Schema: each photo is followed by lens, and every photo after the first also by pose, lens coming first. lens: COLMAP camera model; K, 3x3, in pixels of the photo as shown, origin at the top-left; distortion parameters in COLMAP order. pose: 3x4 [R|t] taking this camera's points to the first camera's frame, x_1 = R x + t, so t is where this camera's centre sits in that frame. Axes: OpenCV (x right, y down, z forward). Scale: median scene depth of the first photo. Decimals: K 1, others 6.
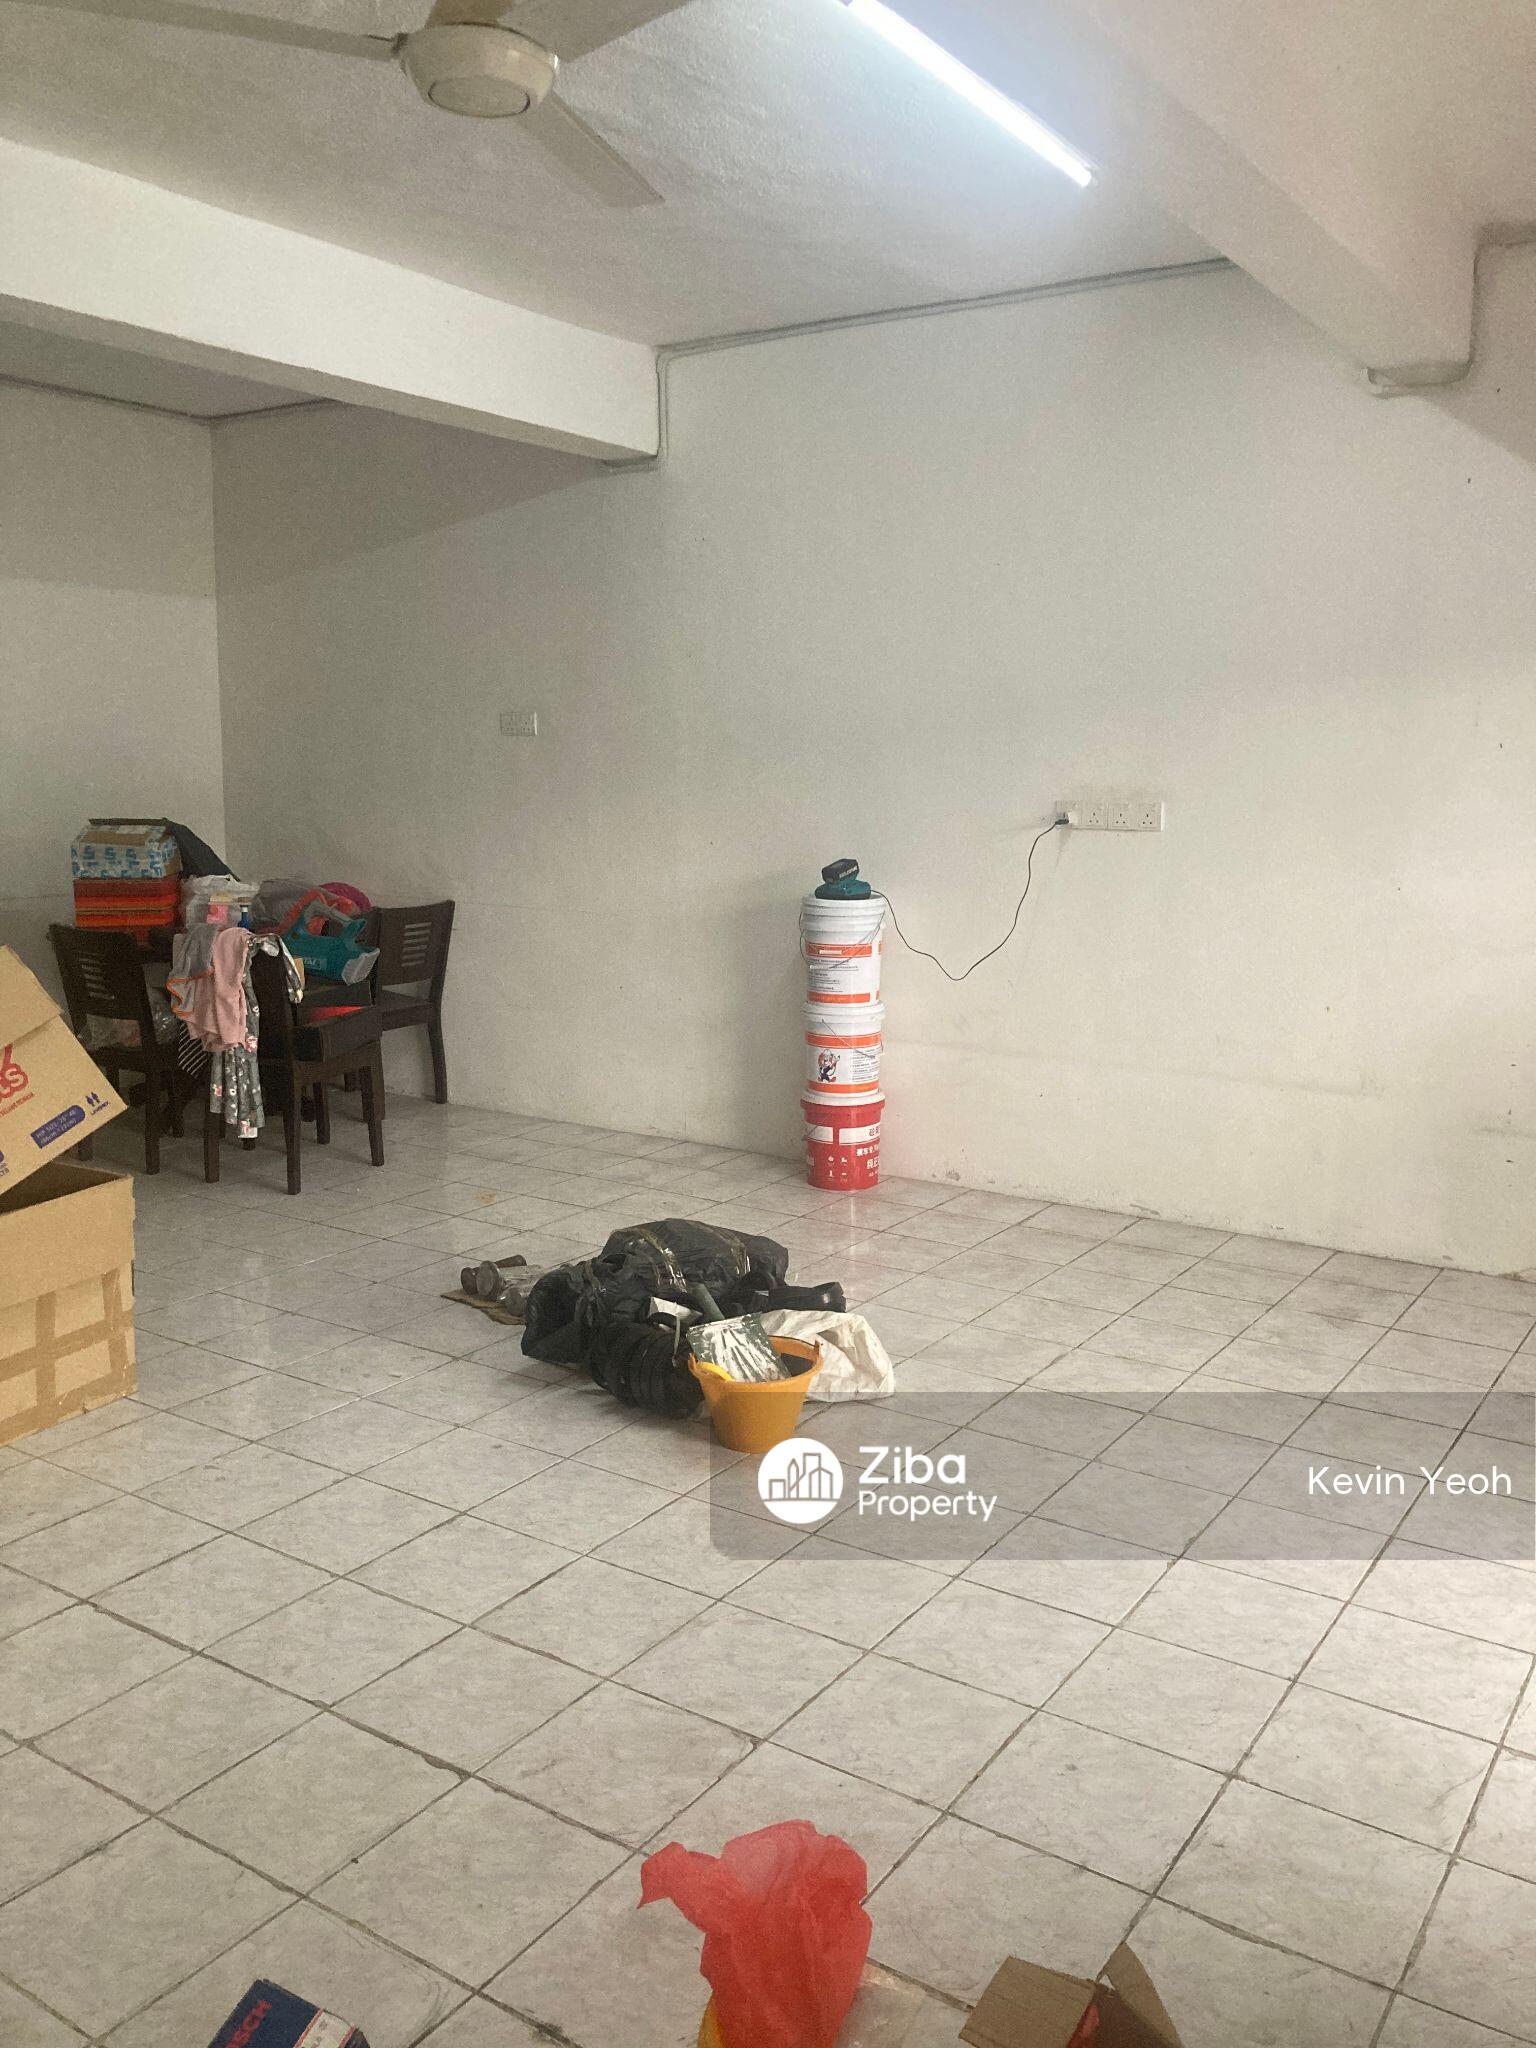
lens RADIAL K [[1691.3, 0, 793.8], [0, 1691.3, 989.0], [0, 0, 1]] dist [0.009191, -0.002417]
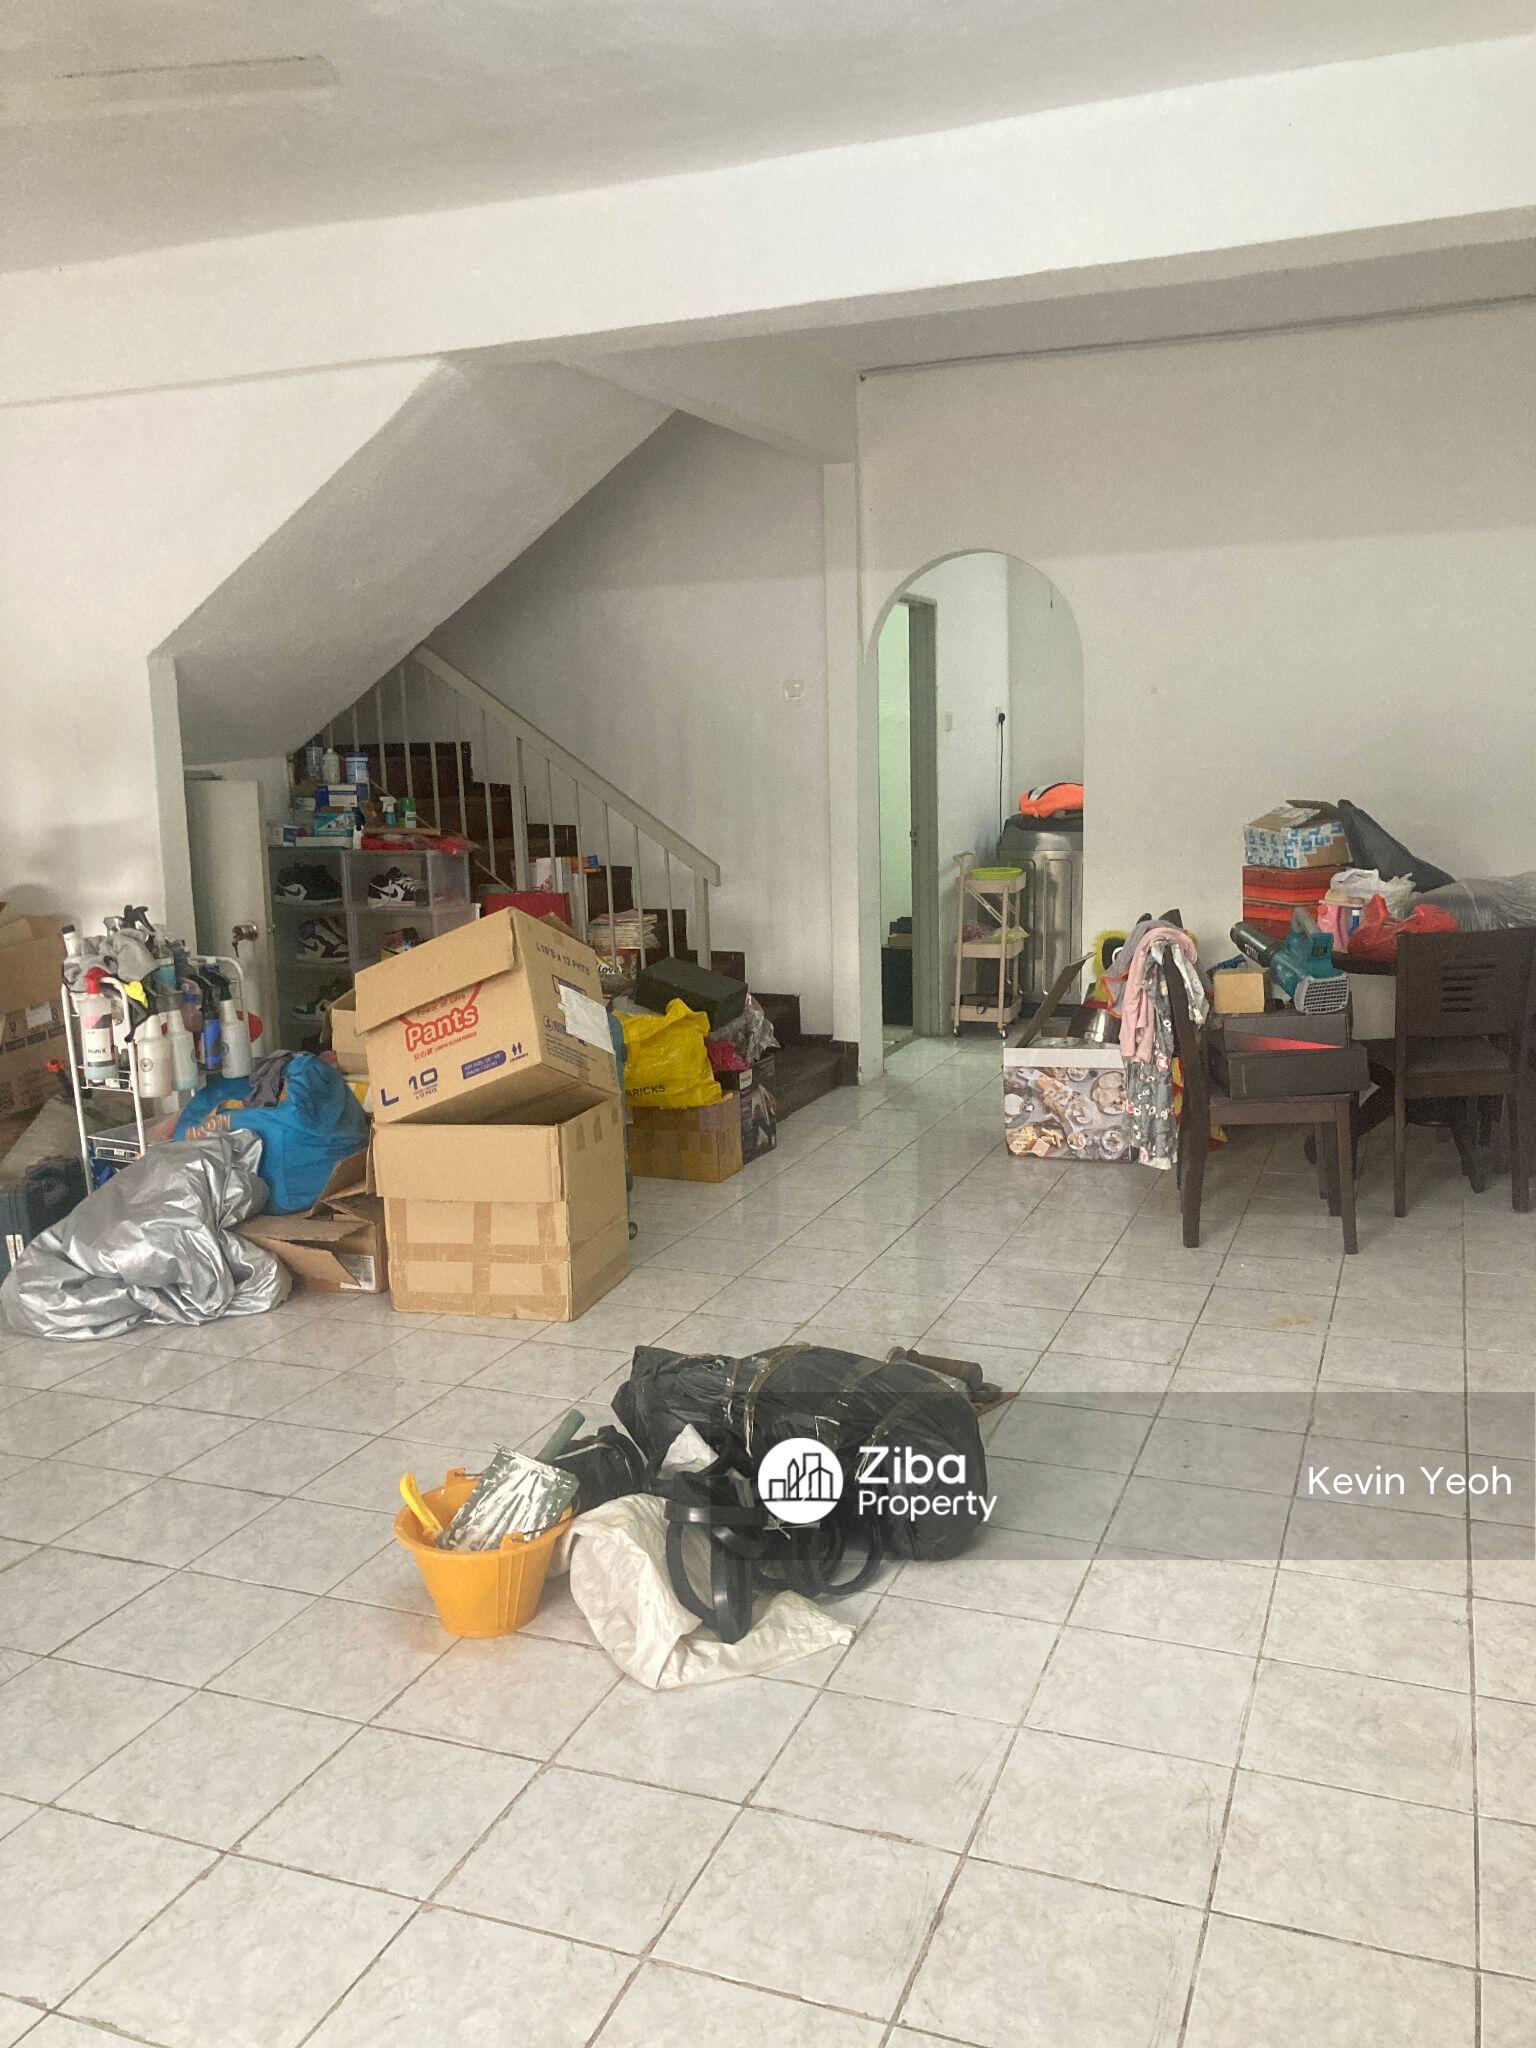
lens RADIAL K [[1691.3, 0, 793.8], [0, 1691.3, 989.0], [0, 0, 1]] dist [0.009191, -0.002417]
pose [[0.210691, 0.128608, -0.969056, 0.632490], [-0.109564, 0.988169, 0.107324, -0.102464], [0.971393, 0.083561, 0.222289, 0.819924]]
